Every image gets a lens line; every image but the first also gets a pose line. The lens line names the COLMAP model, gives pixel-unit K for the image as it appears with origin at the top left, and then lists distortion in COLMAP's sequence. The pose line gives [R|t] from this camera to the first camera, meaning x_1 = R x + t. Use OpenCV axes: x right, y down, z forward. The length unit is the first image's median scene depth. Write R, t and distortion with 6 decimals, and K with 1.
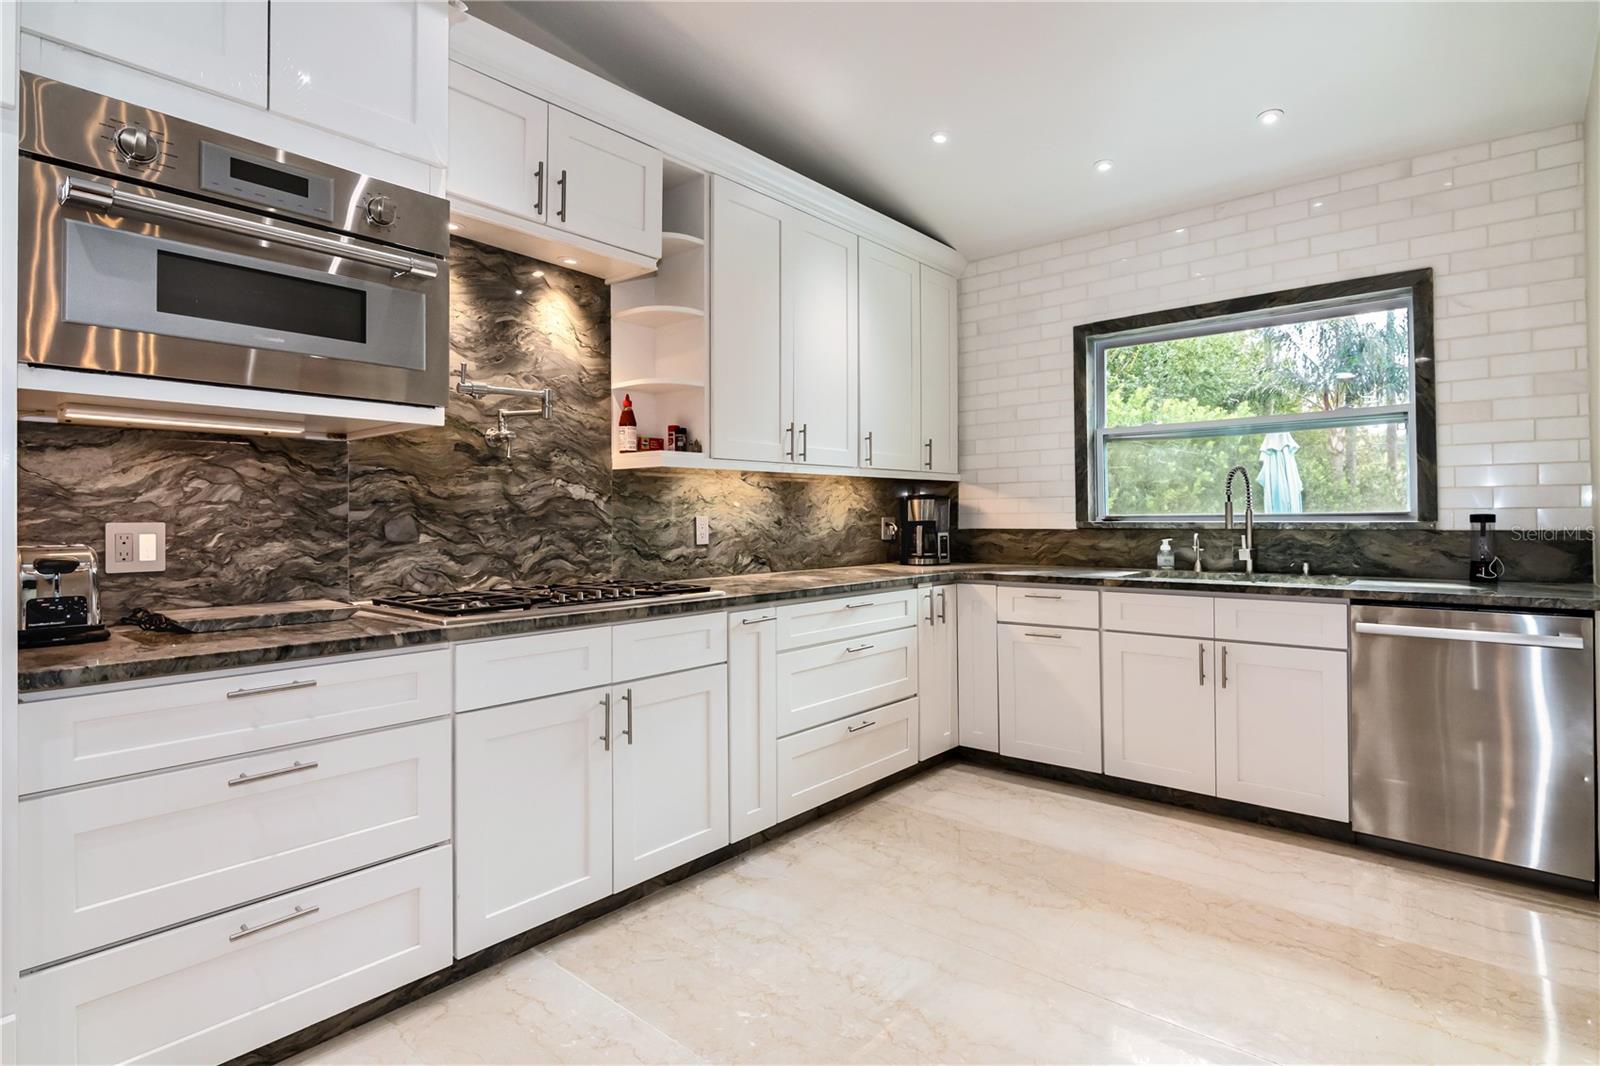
lens RADIAL K [[799.6, 0, 767.7], [0, 799.6, 508.8], [0, 0, 1]] dist [0.004454, -0.001193]
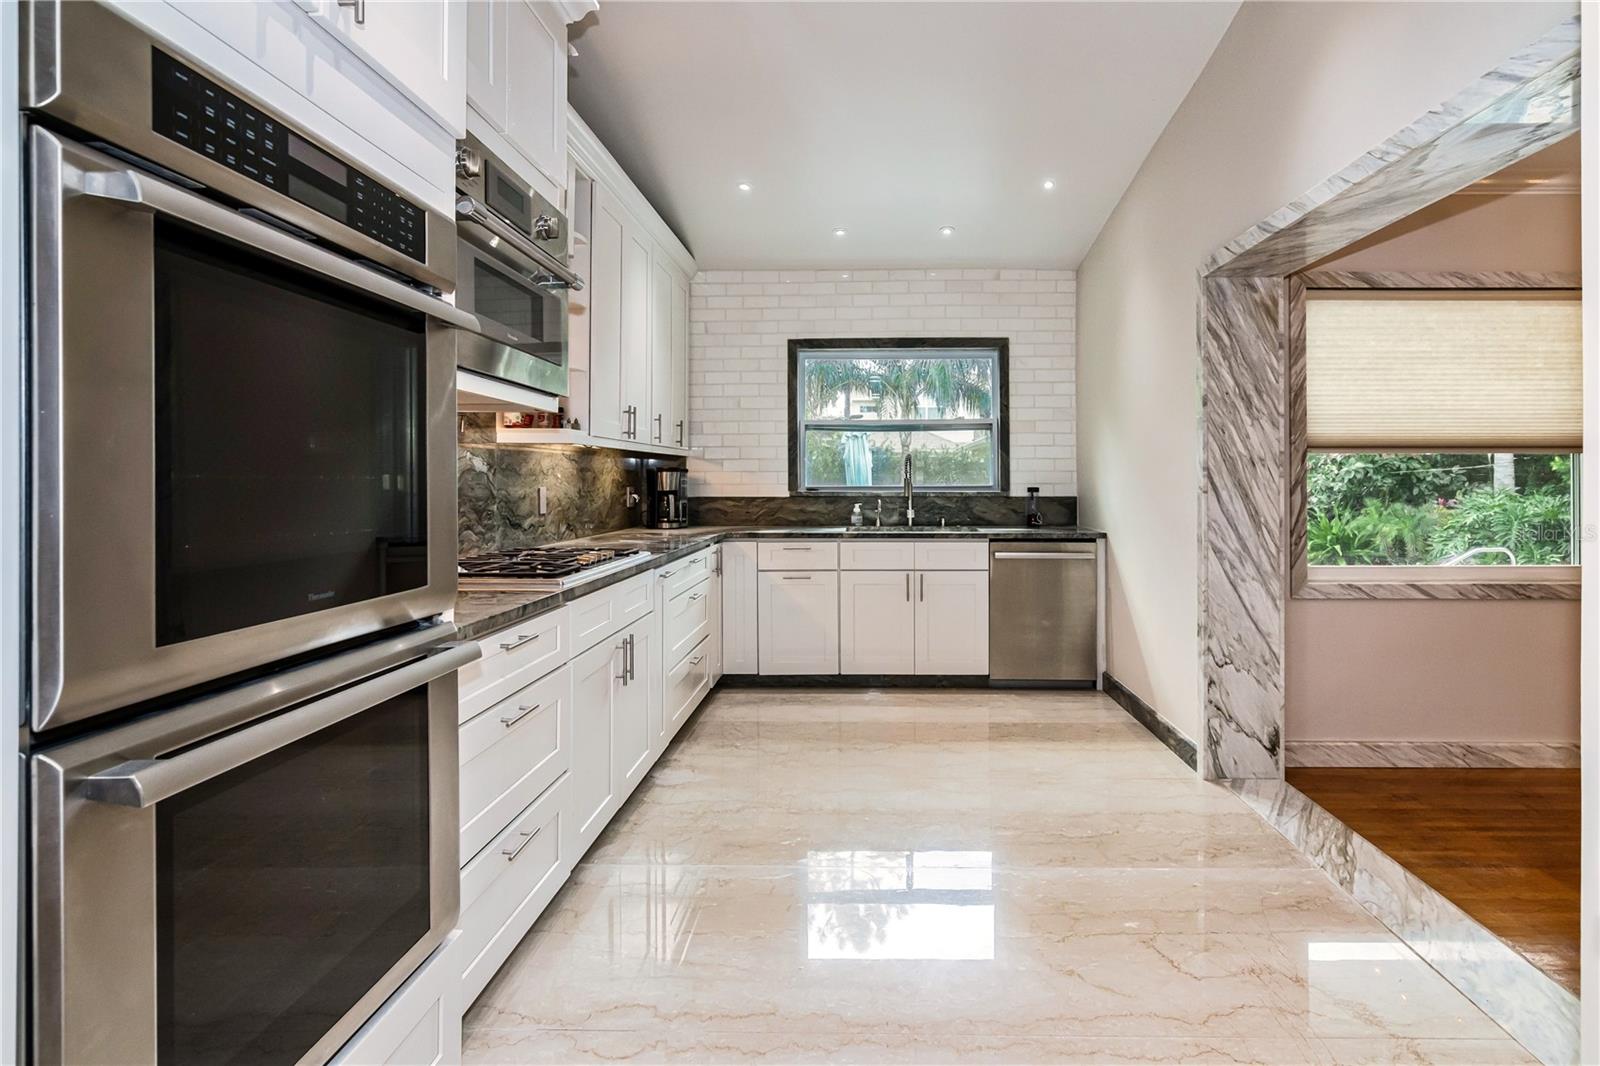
lens RADIAL K [[843.2, 0, 808.8], [0, 843.2, 481.5], [0, 0, 1]] dist [-0.015820, -0.001109]
pose [[0.785639, 0.005508, 0.618660, -0.578313], [-0.011210, 0.999923, 0.005333, -0.009459], [-0.618583, -0.011125, 0.785641, -0.115241]]
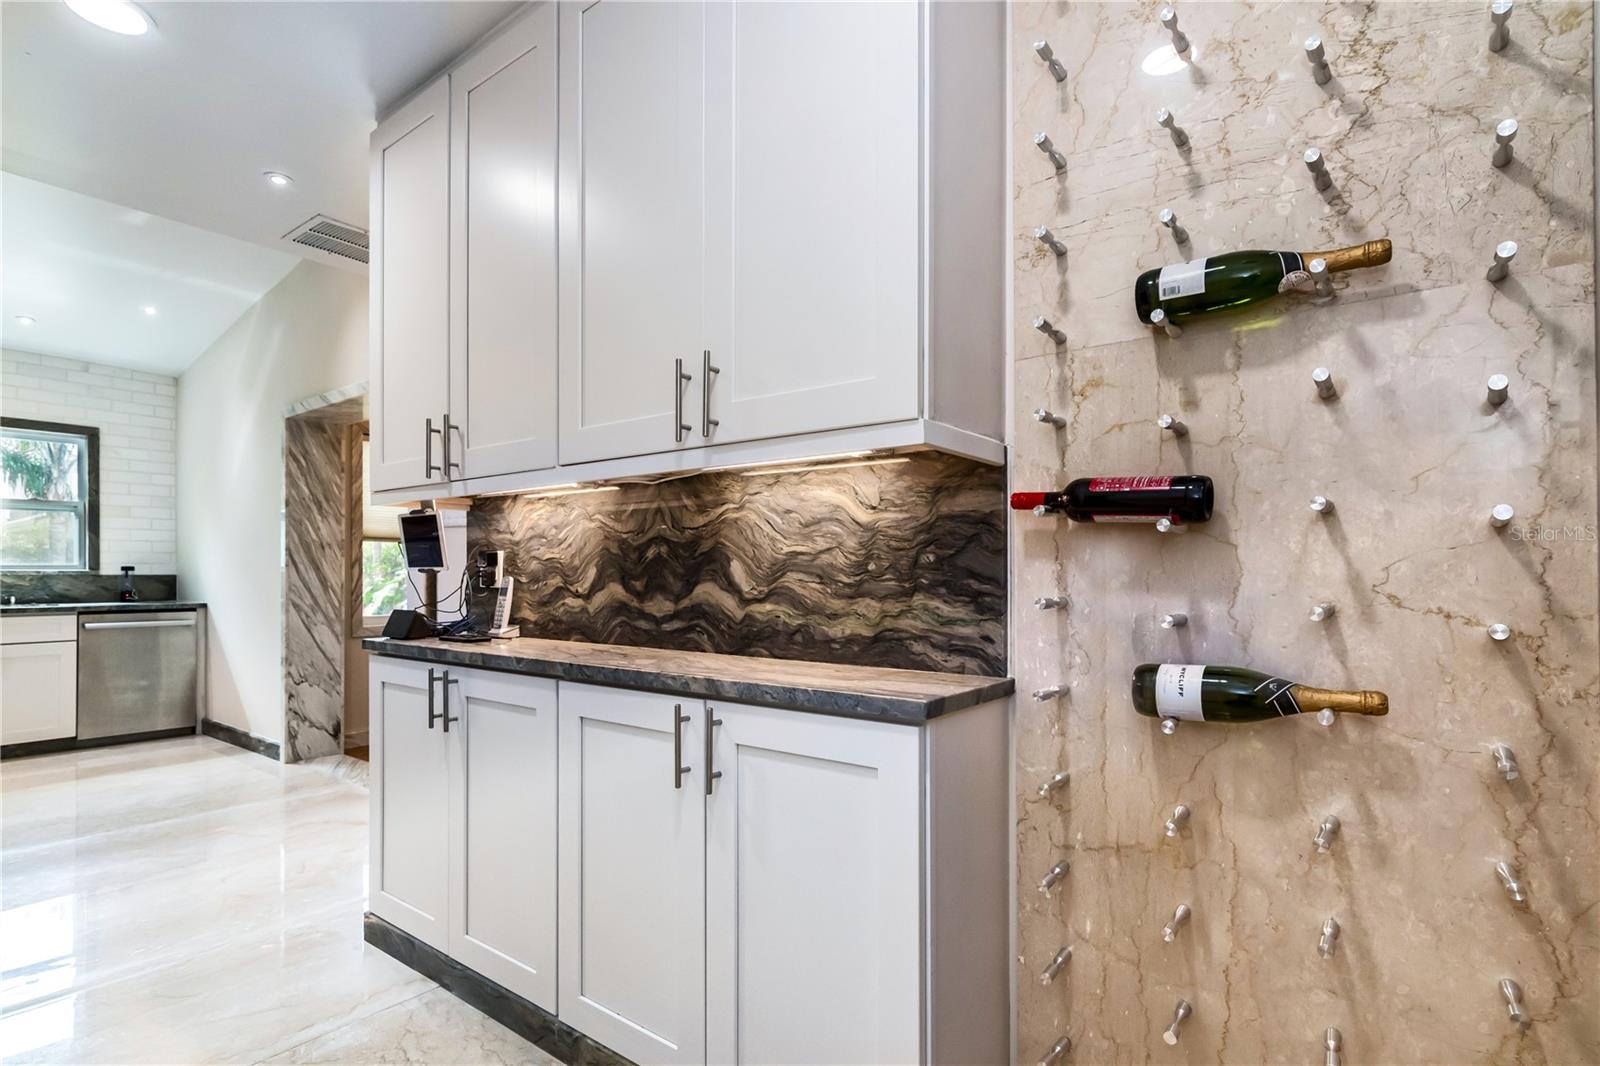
lens RADIAL K [[799.6, 0, 816.4], [0, 799.6, 567.5], [0, 0, 1]] dist [0.004454, -0.001193]
pose [[-0.085333, 0.015796, 0.996227, -1.100363], [-0.010221, 0.999808, -0.016728, 0.024021], [-0.996300, -0.011610, -0.085155, -0.450129]]
